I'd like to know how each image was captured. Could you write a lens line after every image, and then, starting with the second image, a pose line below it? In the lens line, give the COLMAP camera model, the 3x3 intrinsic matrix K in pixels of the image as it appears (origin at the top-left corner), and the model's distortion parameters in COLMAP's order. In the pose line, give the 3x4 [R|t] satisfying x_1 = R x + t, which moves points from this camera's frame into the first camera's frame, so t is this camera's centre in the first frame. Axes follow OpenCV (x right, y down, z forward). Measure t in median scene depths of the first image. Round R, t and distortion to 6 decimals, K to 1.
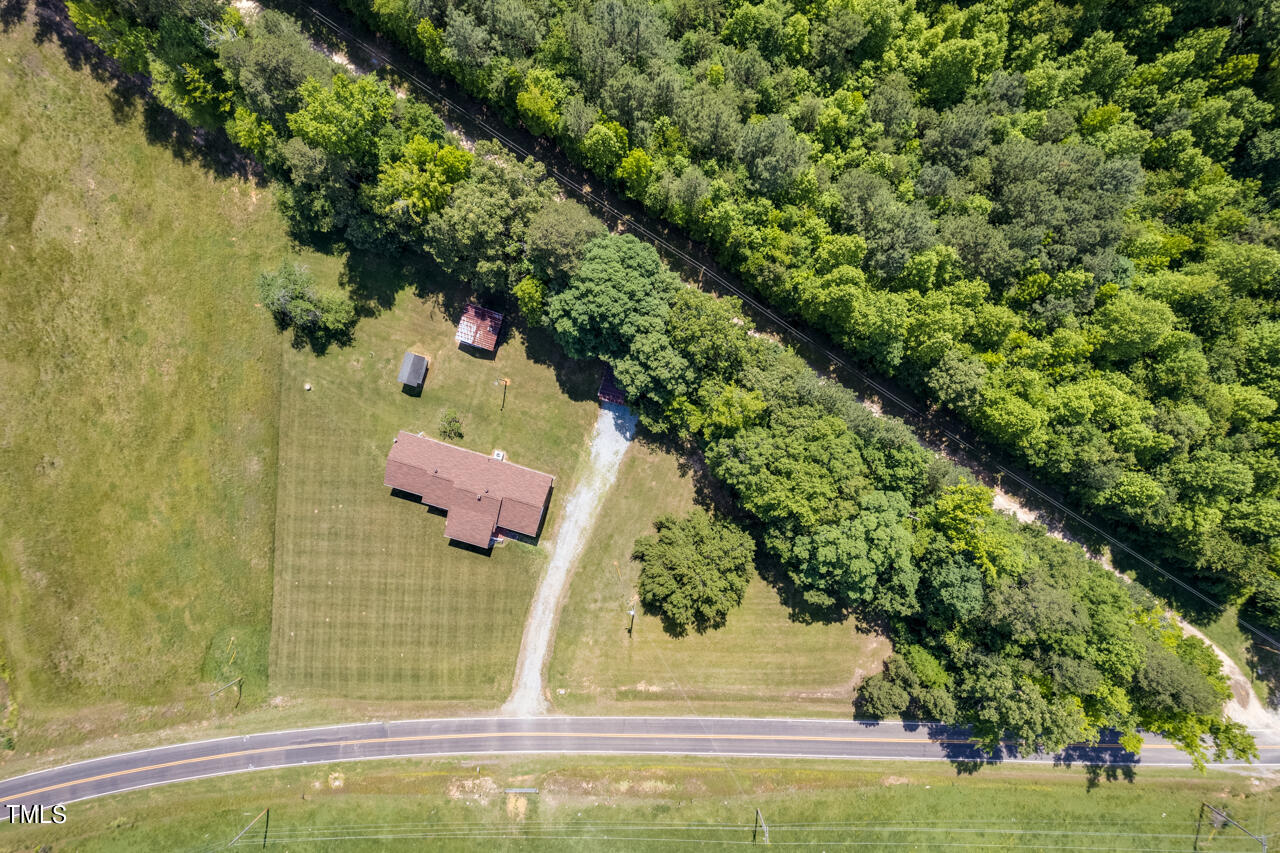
lens RADIAL K [[787.7, 0, 642.5], [0, 787.7, 436.2], [0, 0, 1]] dist [0.084562, -0.057537]
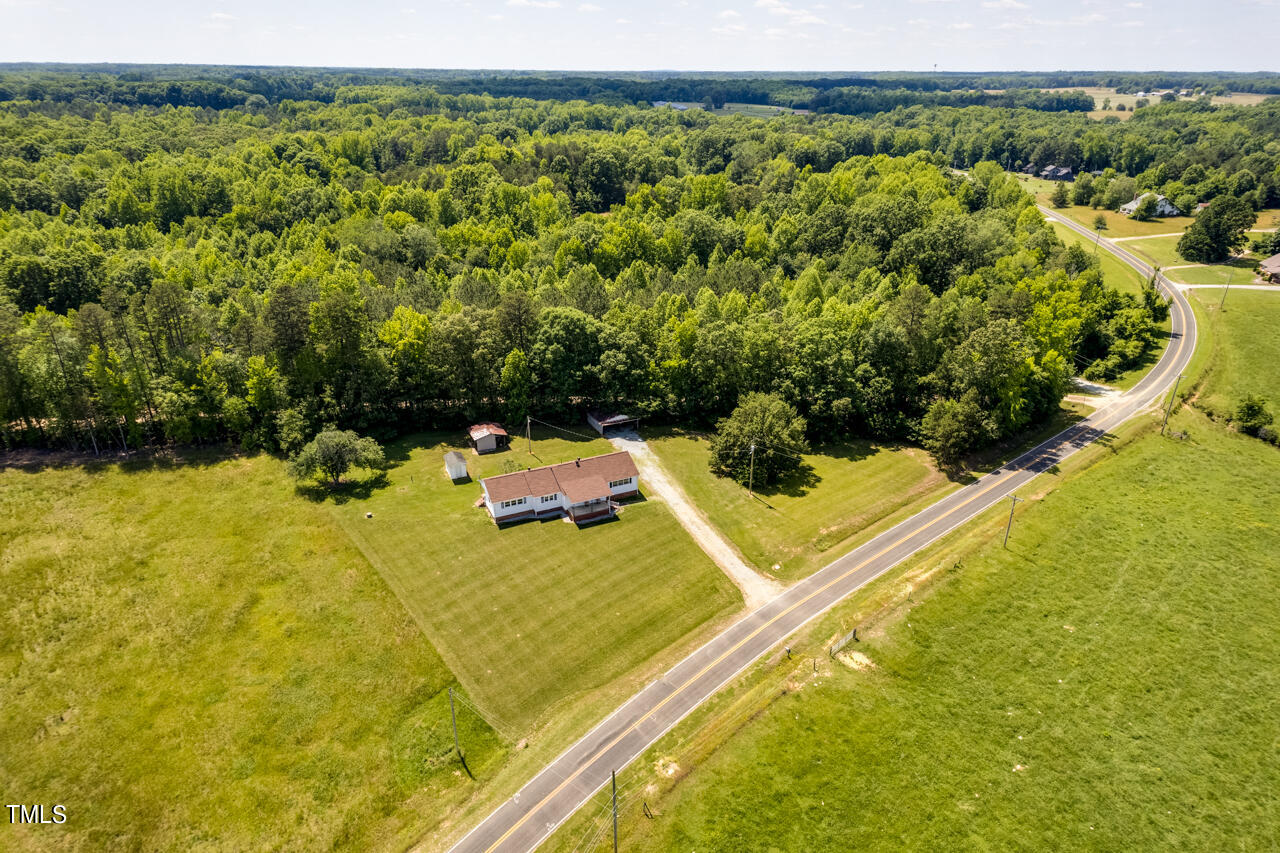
lens RADIAL K [[787.7, 0, 642.5], [0, 787.7, 436.2], [0, 0, 1]] dist [0.084562, -0.057537]
pose [[0.735527, -0.274756, 0.619281, -0.755955], [0.677491, 0.301513, -0.670892, 0.803008], [-0.002390, 0.913016, 0.407916, 0.510067]]
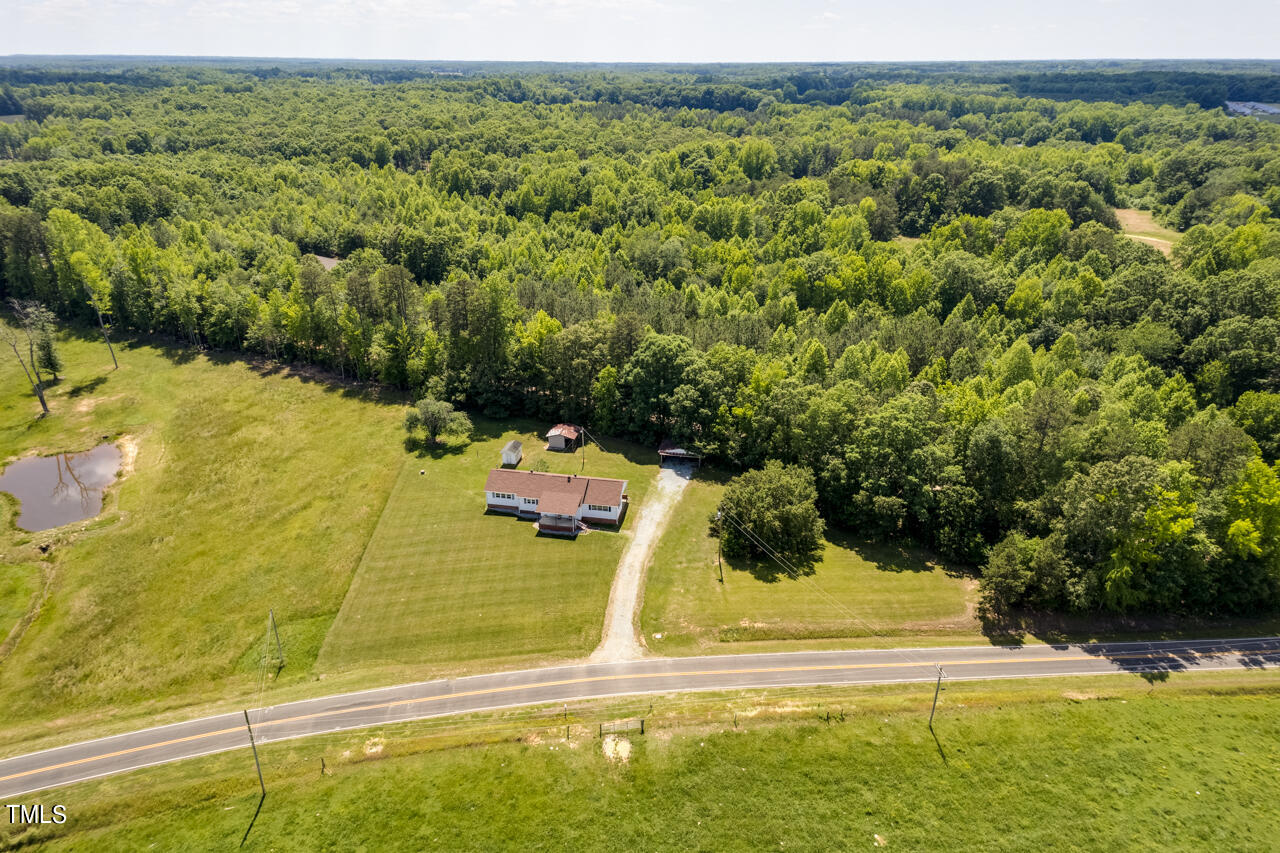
lens RADIAL K [[787.7, 0, 642.5], [0, 787.7, 436.2], [0, 0, 1]] dist [0.084562, -0.057537]
pose [[0.994131, -0.041759, 0.099798, -0.203380], [0.108123, 0.414244, -0.903721, 1.055302], [-0.003602, 0.909207, 0.416328, 0.444422]]
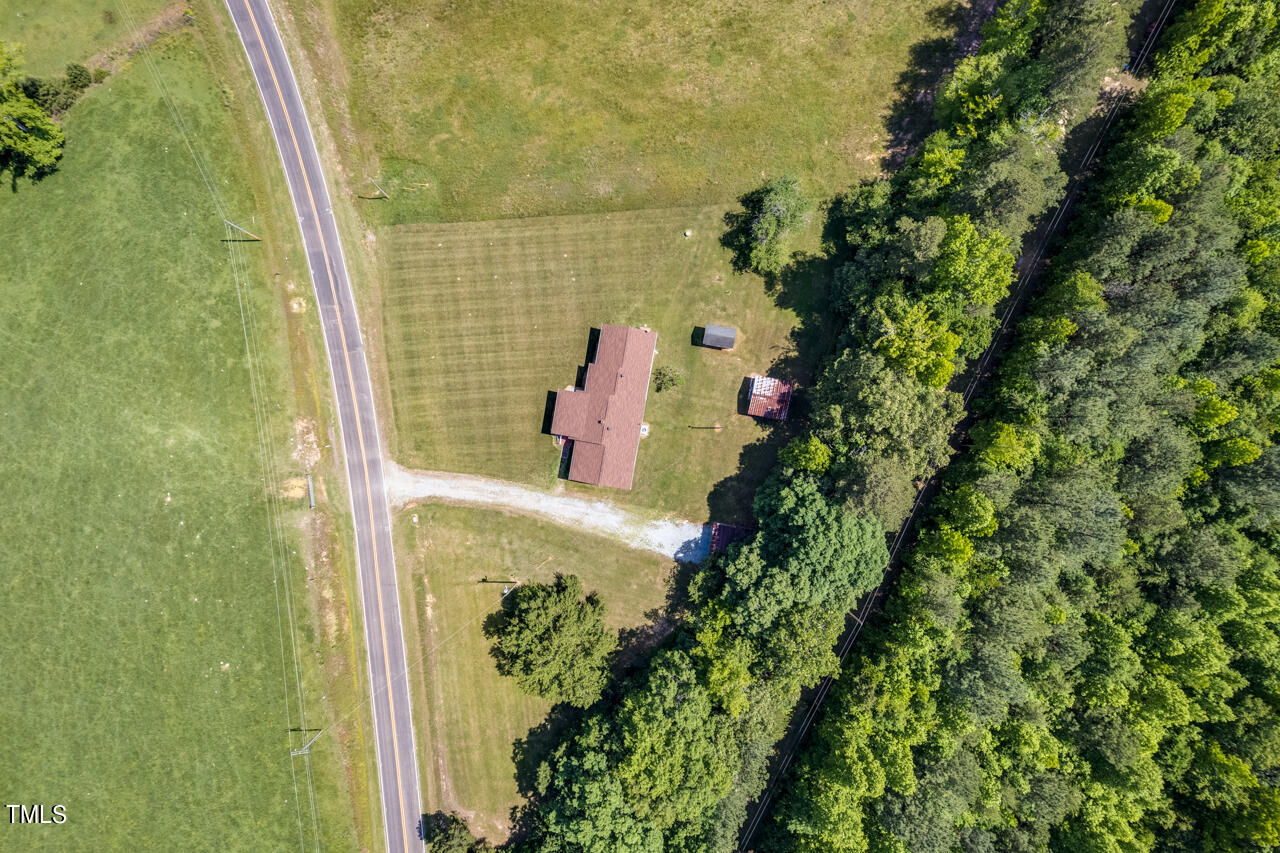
lens RADIAL K [[787.7, 0, 642.5], [0, 787.7, 436.2], [0, 0, 1]] dist [0.084562, -0.057537]
pose [[0.124624, 0.992170, 0.008238, -0.182593], [-0.992168, 0.124686, -0.007439, 0.034357], [-0.008408, -0.007247, 0.999938, 0.005751]]
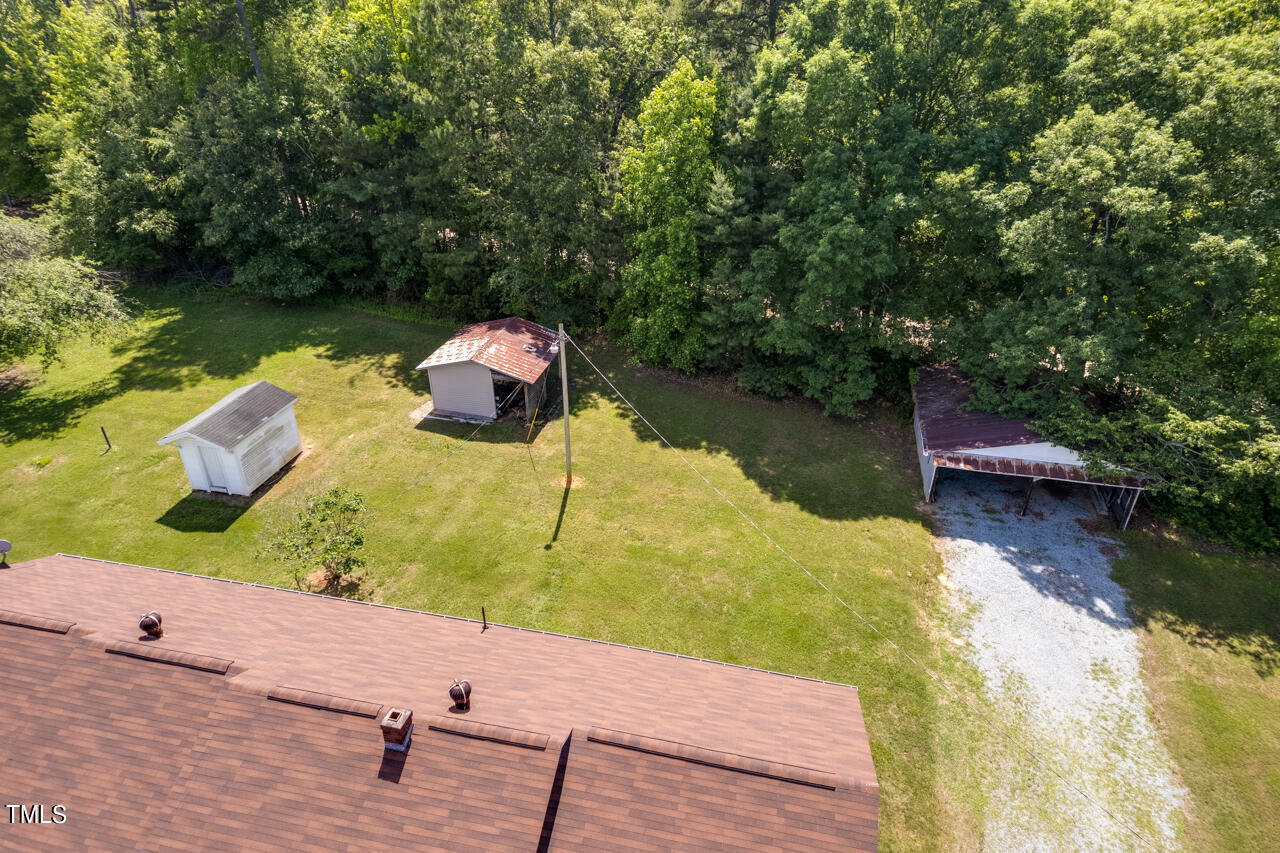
lens RADIAL K [[787.7, 0, 642.5], [0, 787.7, 436.2], [0, 0, 1]] dist [0.084562, -0.057537]
pose [[0.997173, -0.030870, 0.068500, -0.165578], [0.074836, 0.489276, -0.868912, 0.165528], [-0.006692, 0.871583, 0.490203, 0.850424]]
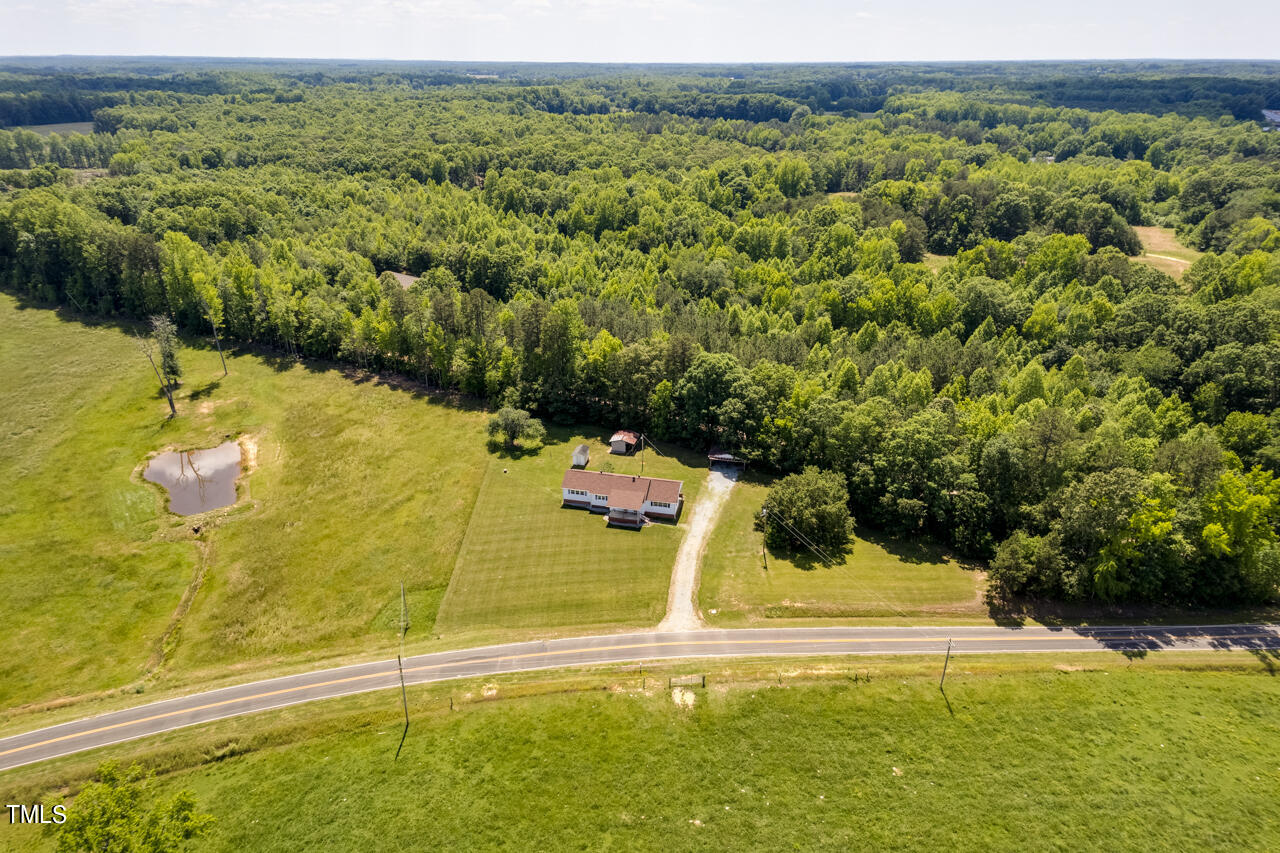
lens RADIAL K [[787.7, 0, 642.5], [0, 787.7, 436.2], [0, 0, 1]] dist [0.084562, -0.057537]
pose [[0.997367, -0.026855, 0.067369, -0.268805], [0.072432, 0.415681, -0.906622, 1.211017], [-0.003657, 0.909114, 0.416531, 0.358439]]
